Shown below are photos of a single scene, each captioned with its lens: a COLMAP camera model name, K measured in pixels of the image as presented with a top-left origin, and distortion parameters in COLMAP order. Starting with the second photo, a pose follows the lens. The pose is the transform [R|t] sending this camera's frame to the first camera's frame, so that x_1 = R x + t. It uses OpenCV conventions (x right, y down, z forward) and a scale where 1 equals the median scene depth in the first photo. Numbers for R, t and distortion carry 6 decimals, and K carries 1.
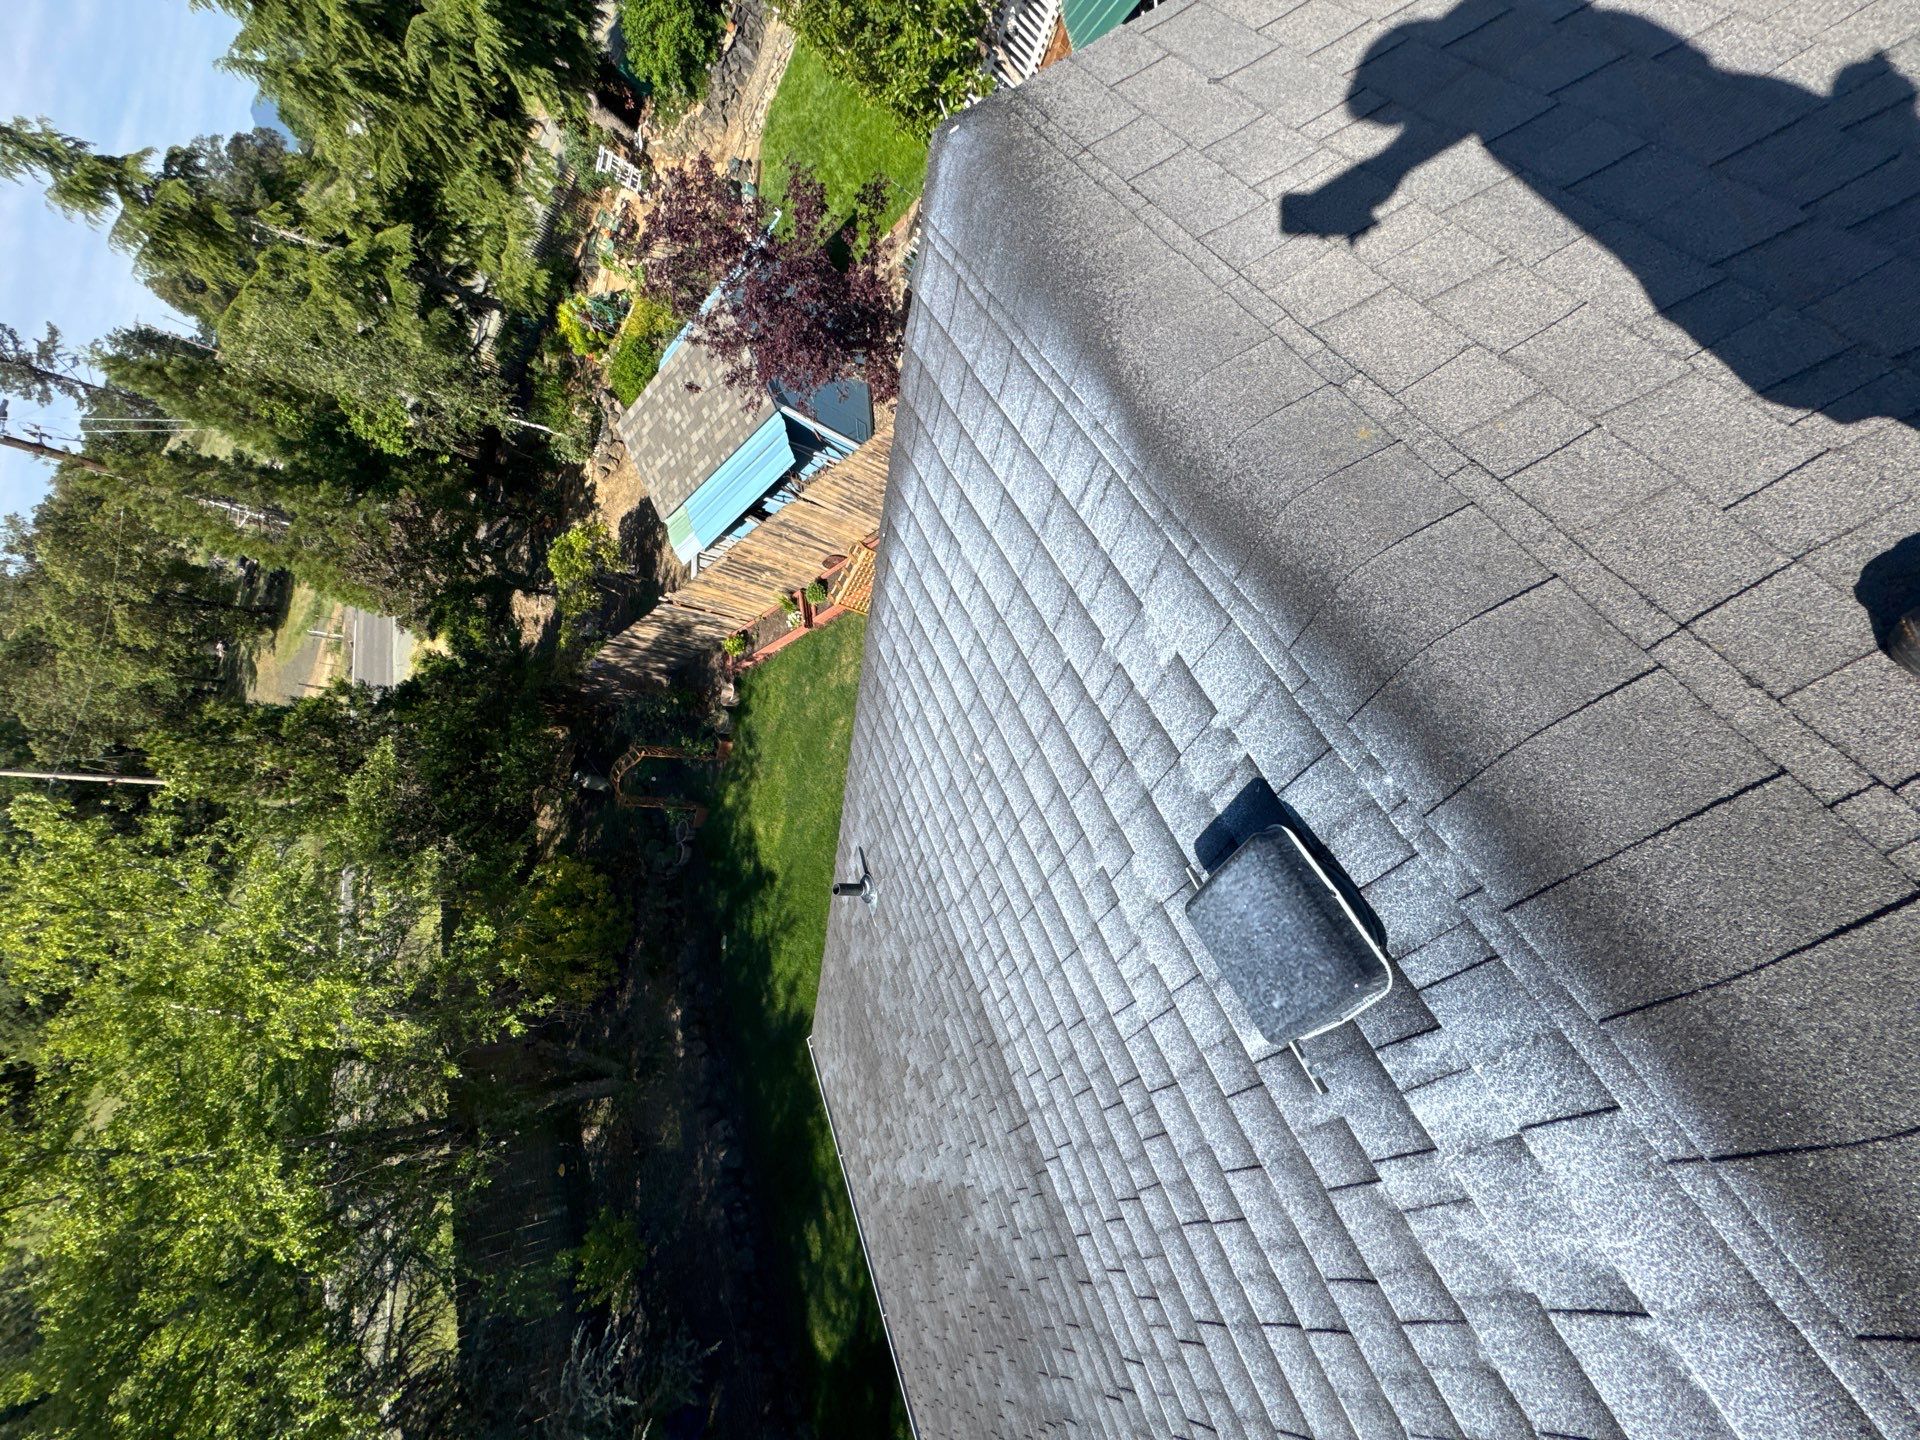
lens RADIAL K [[766.3, 0, 958.5], [0, 766.3, 717.4], [0, 0, 1]] dist [-0.002095, 0.000376]
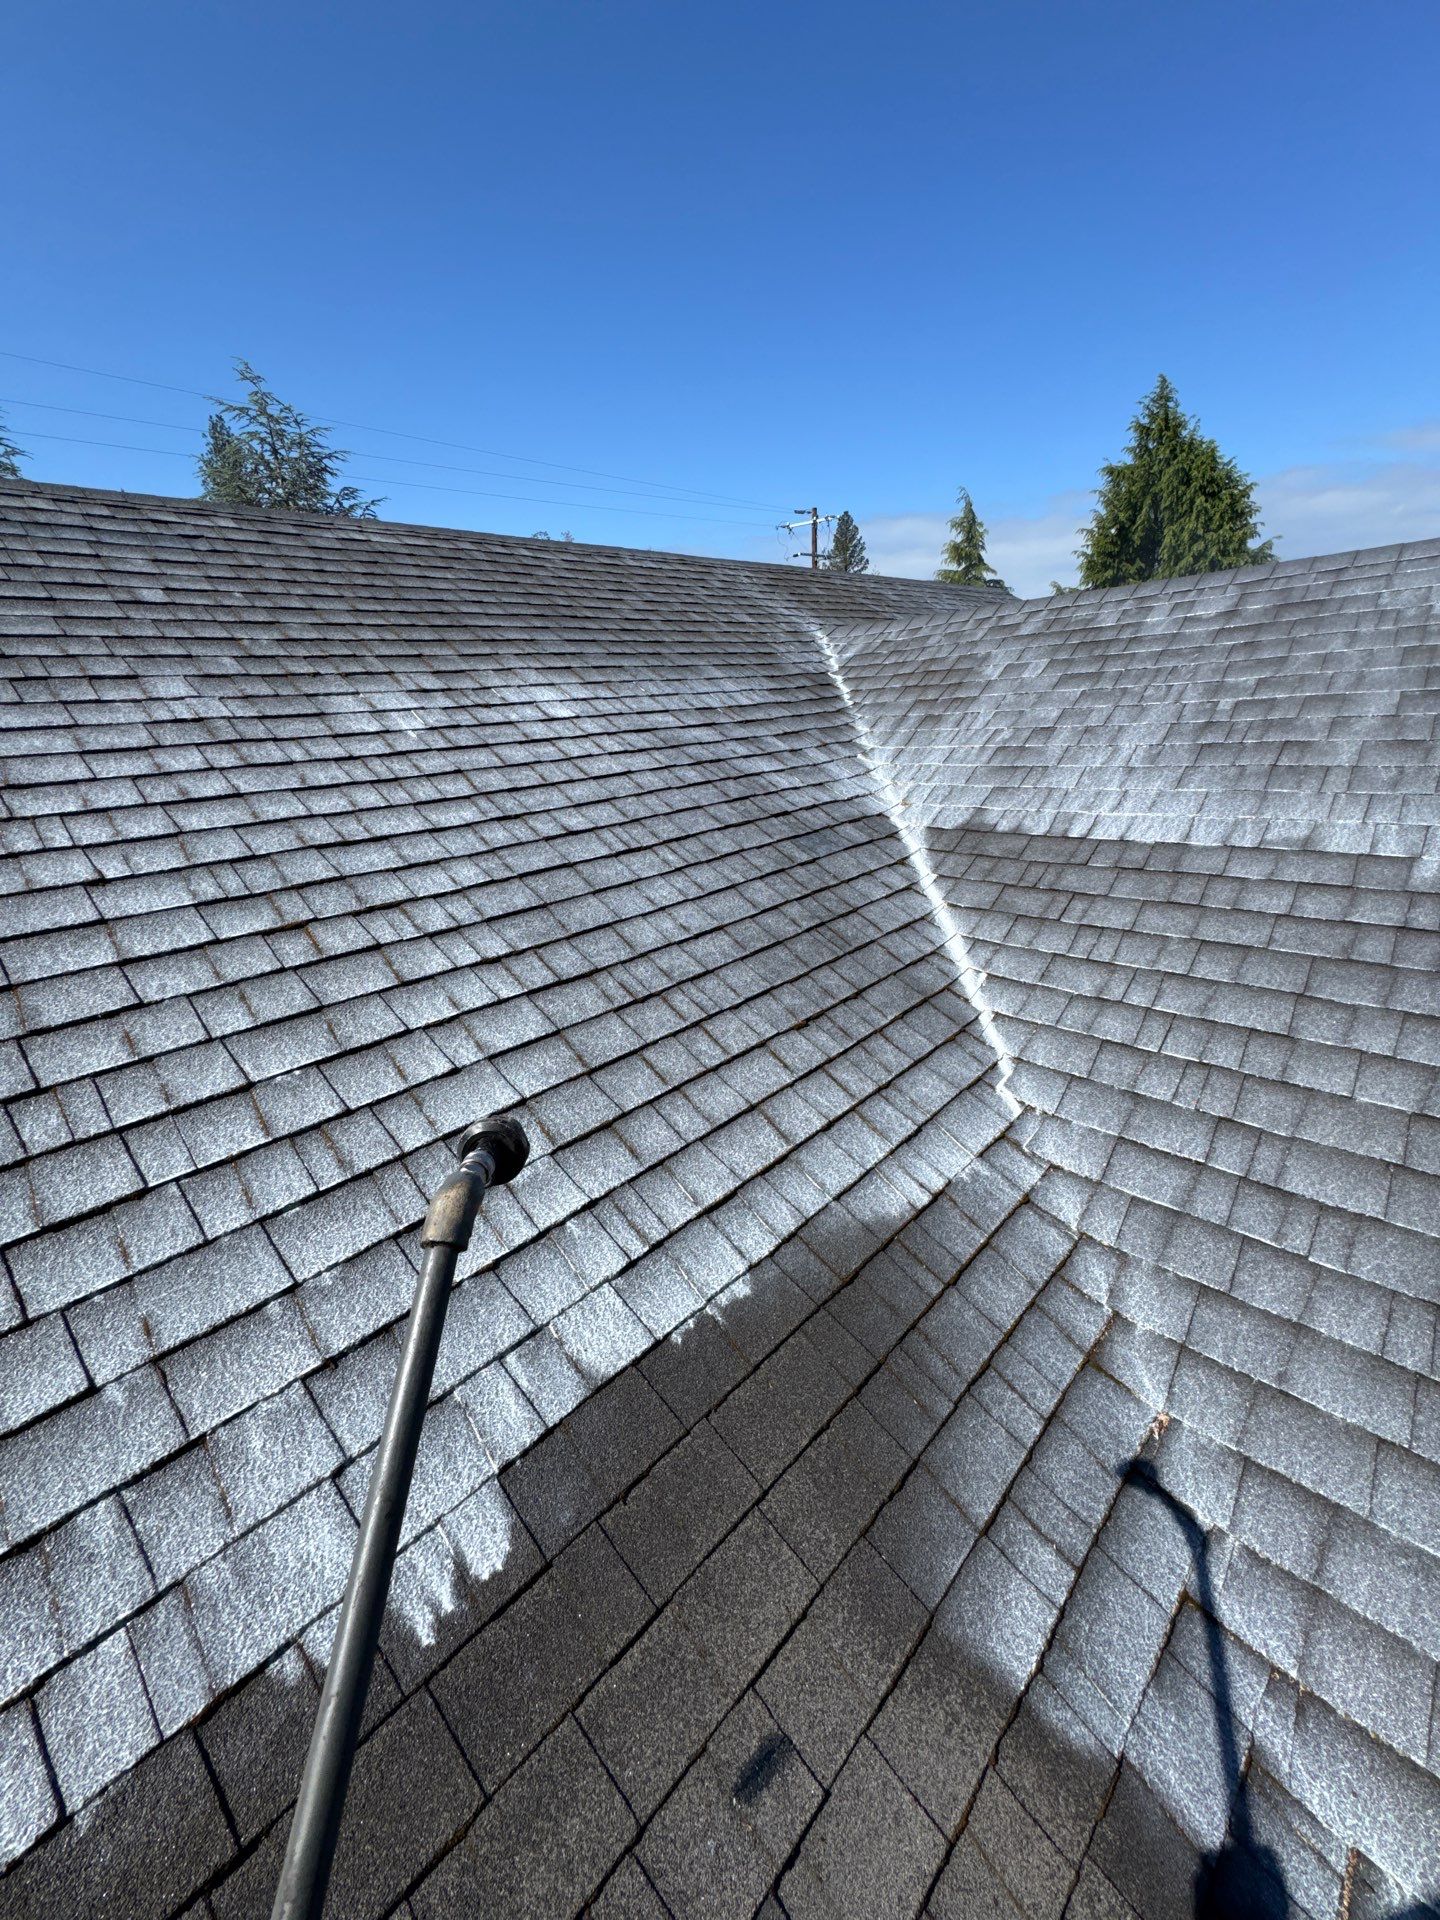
lens RADIAL K [[766.3, 0, 720.4], [0, 766.3, 955.3], [0, 0, 1]] dist [-0.002095, 0.000376]
pose [[0.236428, 0.858310, -0.455419, 0.363869], [-0.968443, 0.246207, -0.038745, 0.168640], [0.078872, 0.450208, 0.889434, -0.237148]]
